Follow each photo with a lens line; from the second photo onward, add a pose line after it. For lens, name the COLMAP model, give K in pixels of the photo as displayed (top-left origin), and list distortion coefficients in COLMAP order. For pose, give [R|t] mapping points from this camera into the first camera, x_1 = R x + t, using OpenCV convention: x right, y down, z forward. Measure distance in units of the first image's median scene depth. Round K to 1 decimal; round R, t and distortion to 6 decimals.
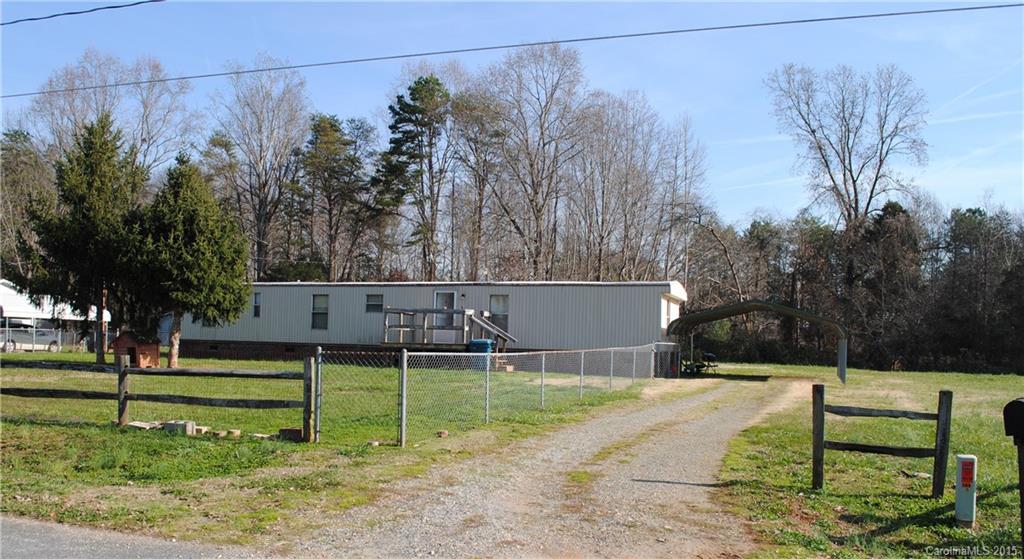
lens RADIAL K [[953.1, 0, 485.8], [0, 953.1, 304.2], [0, 0, 1]] dist [-0.101851, 0.000000]
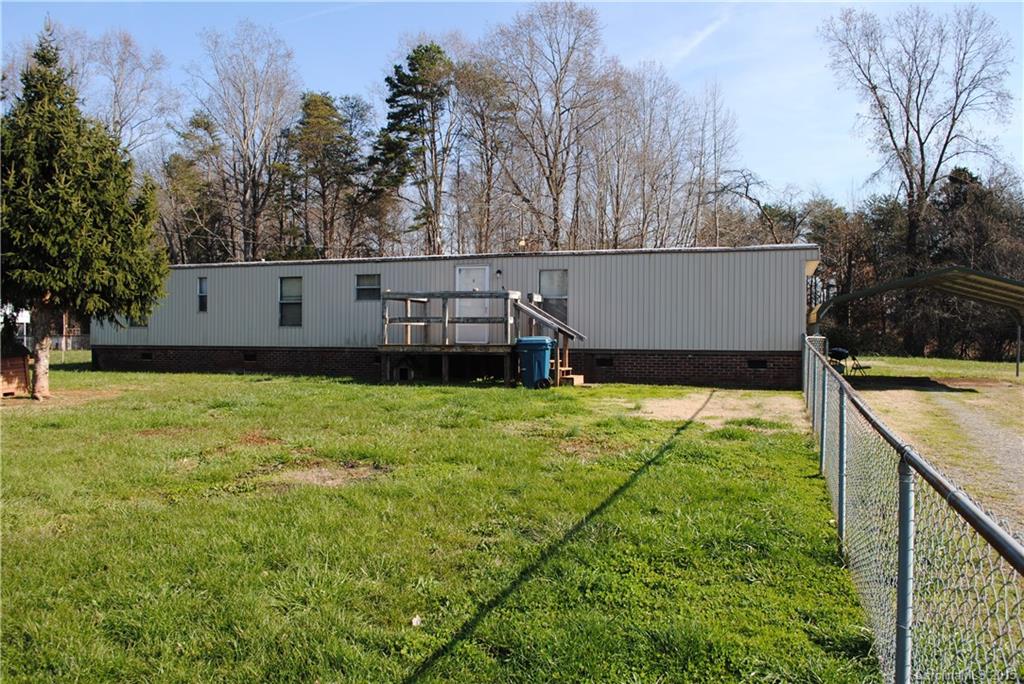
lens RADIAL K [[817.6, 0, 514.9], [0, 817.6, 340.0], [0, 0, 1]] dist [-0.079148, 0.008246]
pose [[0.998664, -0.023257, 0.046152, -0.024765], [0.020925, 0.998510, 0.050390, 0.006166], [-0.047255, -0.049356, 0.997663, 0.254983]]
